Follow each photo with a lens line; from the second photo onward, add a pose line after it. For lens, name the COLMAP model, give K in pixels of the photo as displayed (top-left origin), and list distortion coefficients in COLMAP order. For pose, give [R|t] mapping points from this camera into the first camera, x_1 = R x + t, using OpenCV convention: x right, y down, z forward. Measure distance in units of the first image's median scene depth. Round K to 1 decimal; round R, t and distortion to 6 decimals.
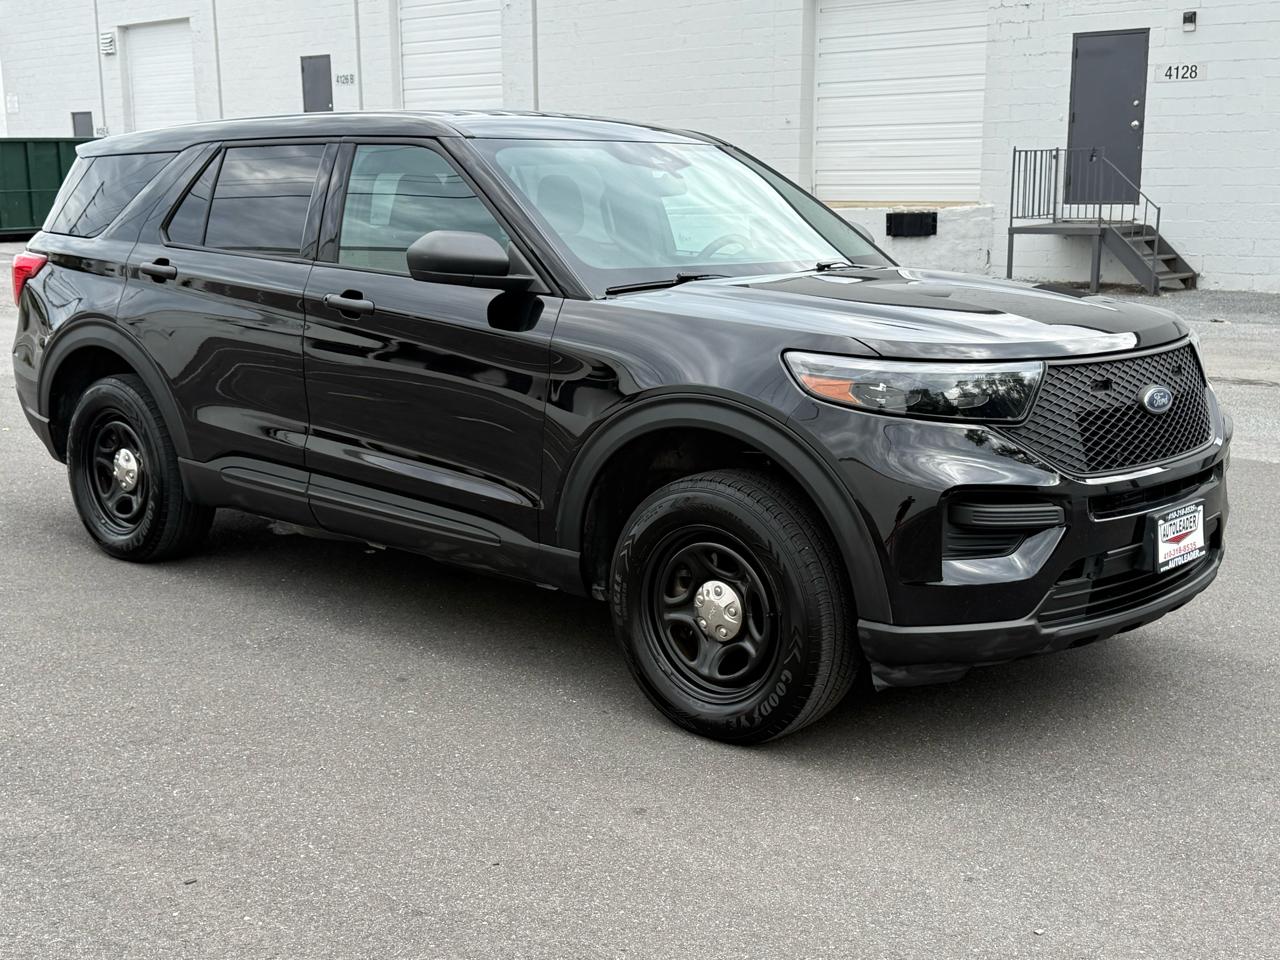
lens RADIAL K [[1617.2, 0, 640.0], [0, 1617.2, 480.0], [0, 0, 1]] dist [0.208885, -0.481776]
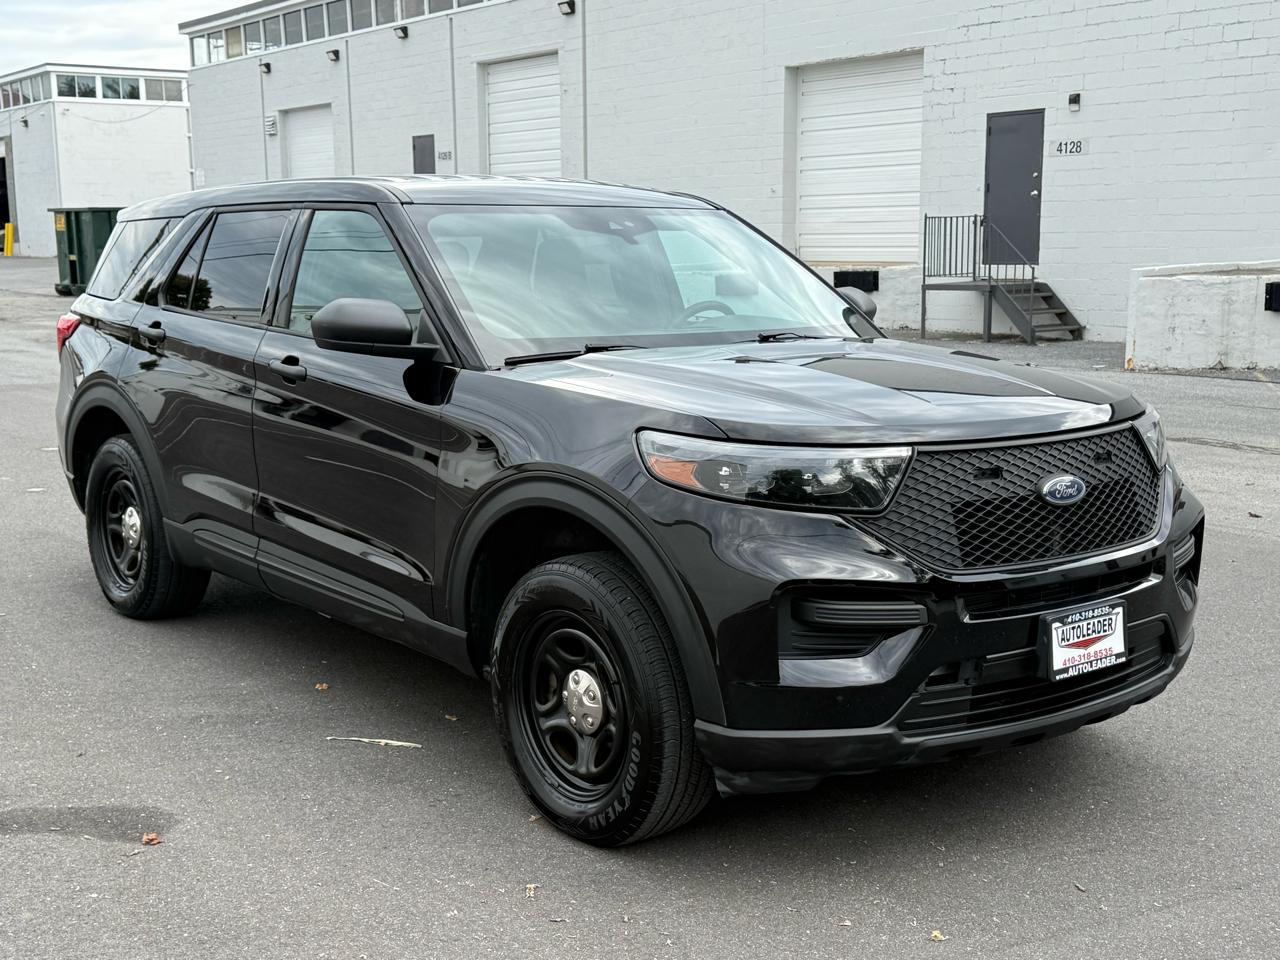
lens RADIAL K [[1617.2, 0, 640.0], [0, 1617.2, 480.0], [0, 0, 1]] dist [0.208885, -0.481776]
pose [[0.987491, 0.022796, -0.156017, 0.227537], [-0.027695, 0.999187, -0.029301, -0.021515], [0.155222, 0.033256, 0.987320, 0.065550]]
